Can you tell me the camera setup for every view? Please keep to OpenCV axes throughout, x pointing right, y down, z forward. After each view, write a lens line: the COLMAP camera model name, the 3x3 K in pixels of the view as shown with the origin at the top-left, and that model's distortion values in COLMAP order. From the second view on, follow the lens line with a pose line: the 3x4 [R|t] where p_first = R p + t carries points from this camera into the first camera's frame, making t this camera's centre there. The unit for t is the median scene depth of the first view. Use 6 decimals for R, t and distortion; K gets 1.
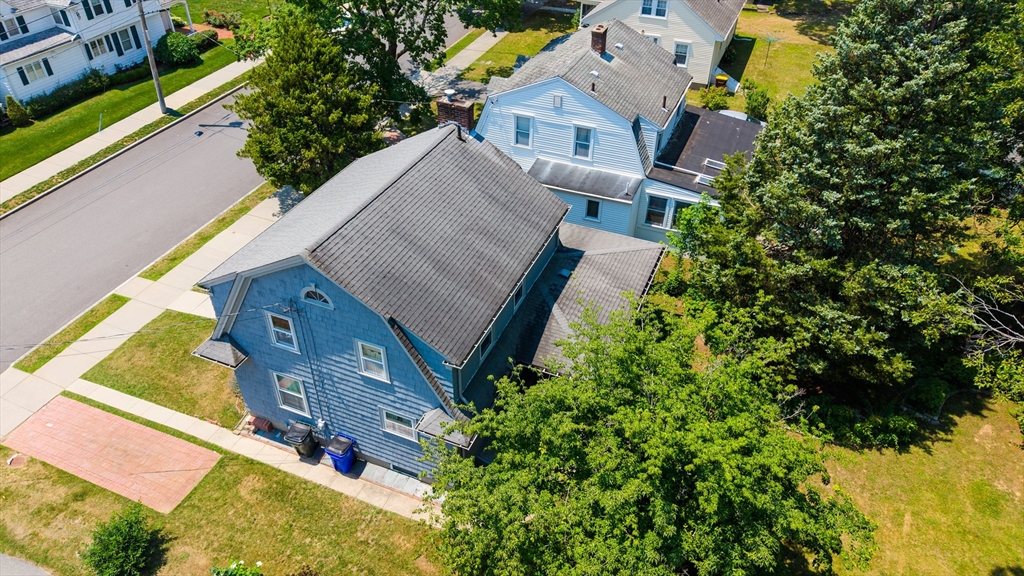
lens RADIAL K [[669.2, 0, 509.7], [0, 669.2, 292.9], [0, 0, 1]] dist [0.057828, -0.046748]
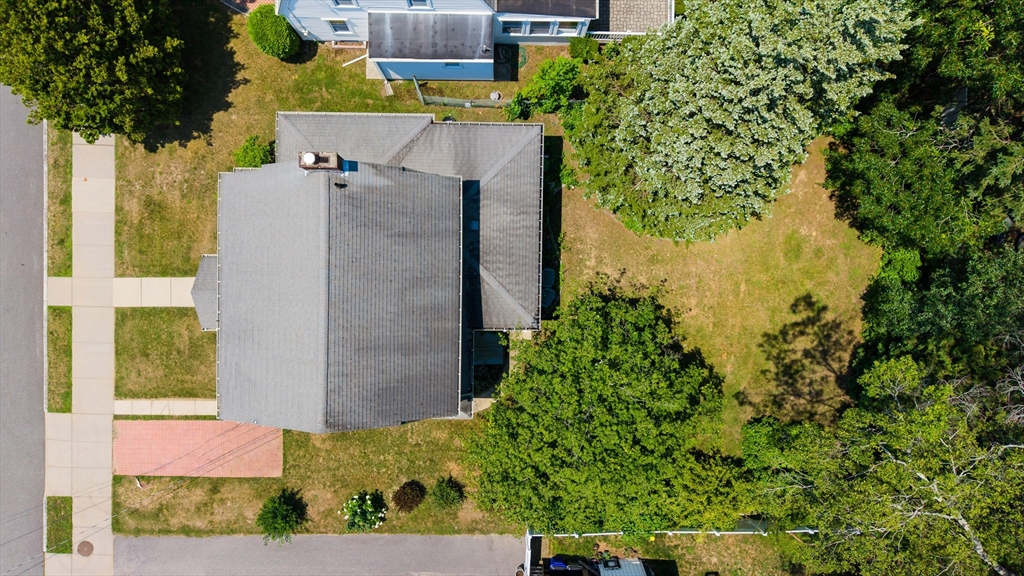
lens RADIAL K [[669.2, 0, 509.7], [0, 669.2, 292.9], [0, 0, 1]] dist [0.057828, -0.046748]
pose [[0.923379, -0.383814, 0.007661, 0.075839], [0.238076, 0.588191, 0.772885, -0.735577], [-0.301150, -0.711842, 0.634500, 0.162790]]
